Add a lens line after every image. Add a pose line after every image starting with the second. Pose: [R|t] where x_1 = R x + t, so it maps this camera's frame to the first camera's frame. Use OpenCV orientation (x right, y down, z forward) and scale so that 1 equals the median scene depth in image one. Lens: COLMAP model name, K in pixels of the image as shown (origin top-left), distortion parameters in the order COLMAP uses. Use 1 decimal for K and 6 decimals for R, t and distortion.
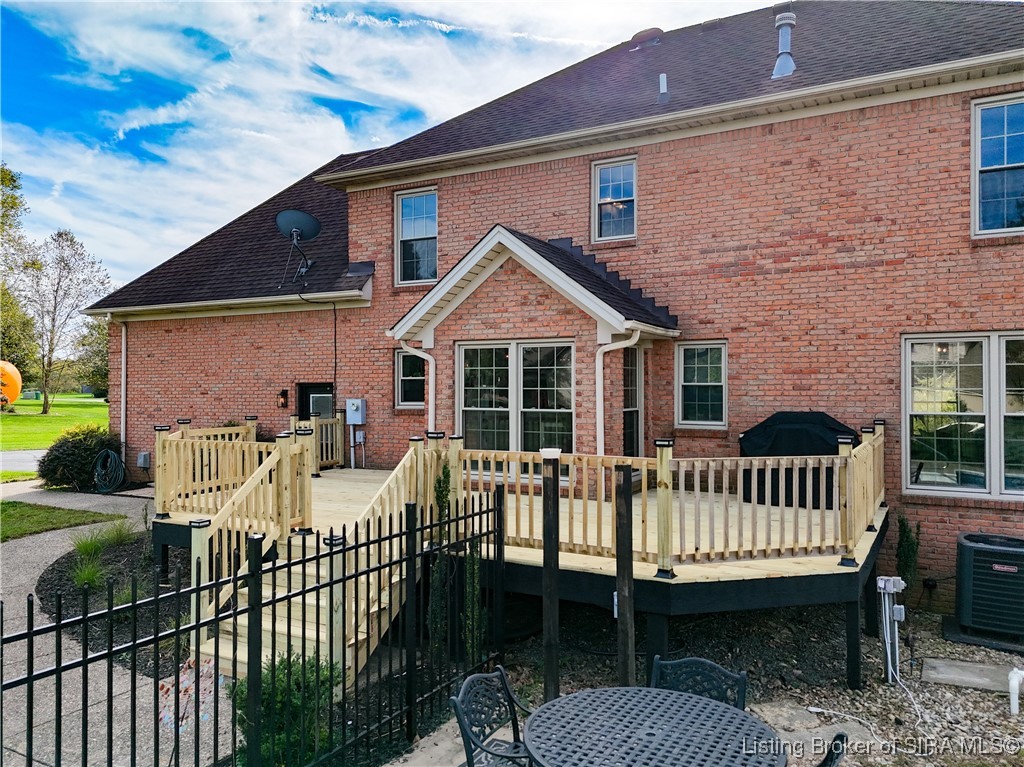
lens RADIAL K [[745.5, 0, 500.5], [0, 745.5, 383.5], [0, 0, 1]] dist [0.067281, 0.000895]
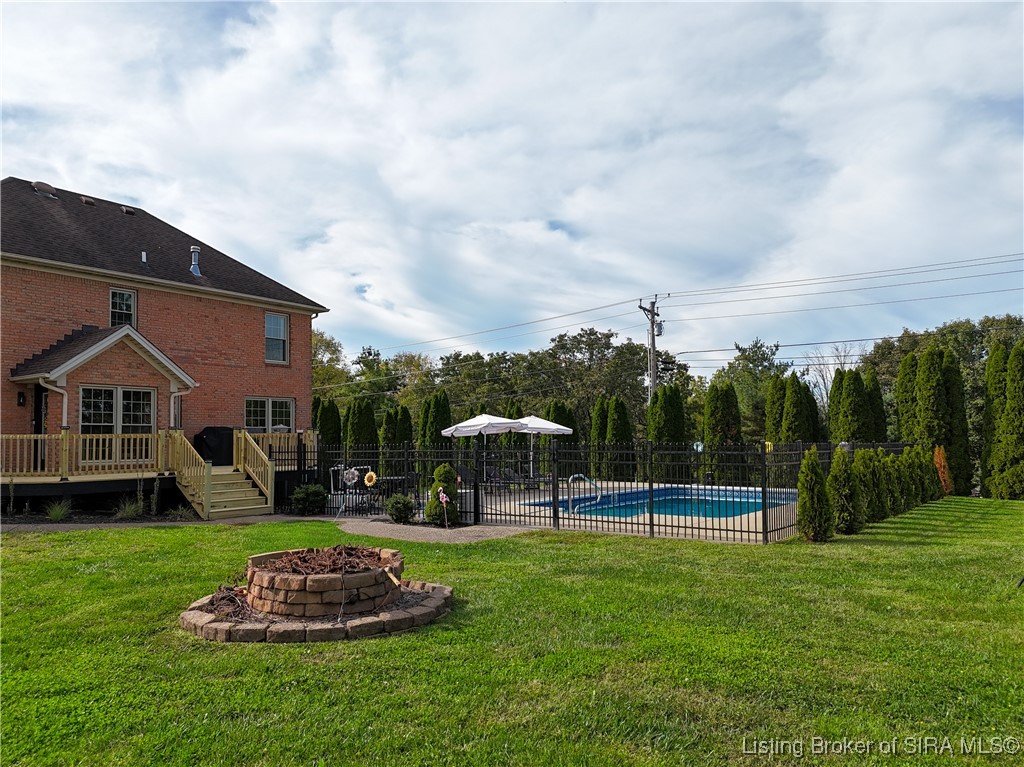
lens RADIAL K [[745.5, 0, 500.5], [0, 745.5, 383.5], [0, 0, 1]] dist [0.067281, 0.000895]
pose [[0.140326, 0.074801, 0.987276, -1.629129], [-0.000837, 0.997151, -0.075431, 0.072539], [-0.990105, 0.009758, 0.139989, -0.170350]]
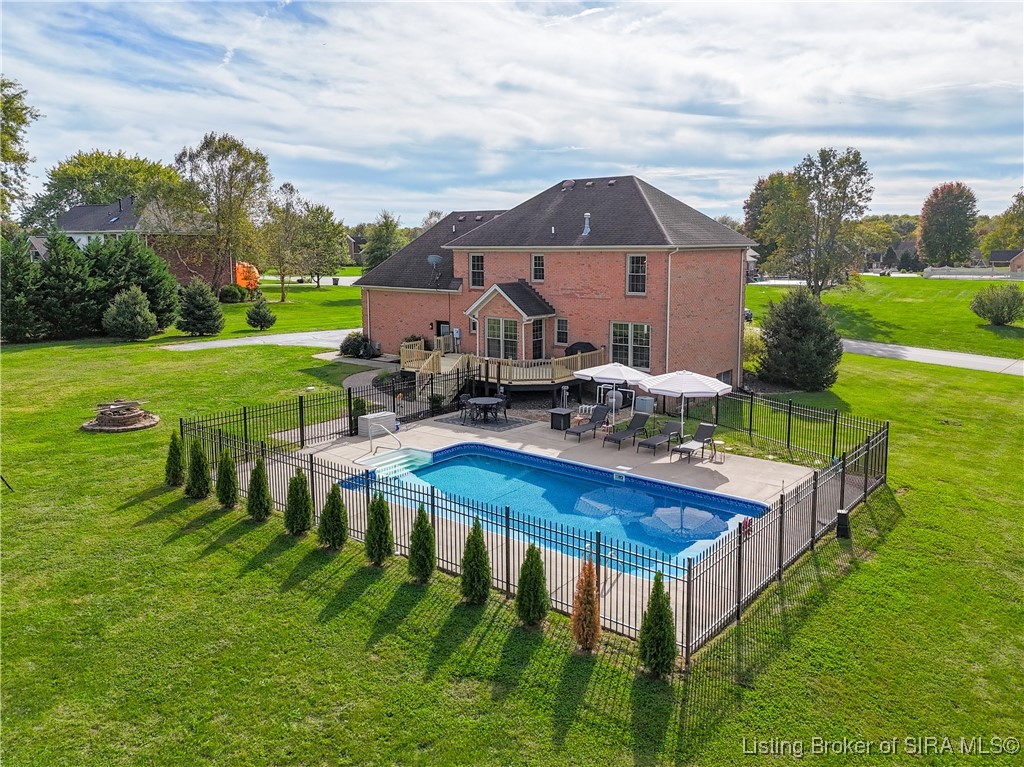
lens RADIAL K [[745.5, 0, 500.5], [0, 745.5, 383.5], [0, 0, 1]] dist [0.067281, 0.000895]
pose [[0.982050, 0.033008, -0.185709, 0.611378], [0.000896, 0.983741, 0.179590, -0.348384], [0.188618, -0.176533, 0.966054, -2.100618]]
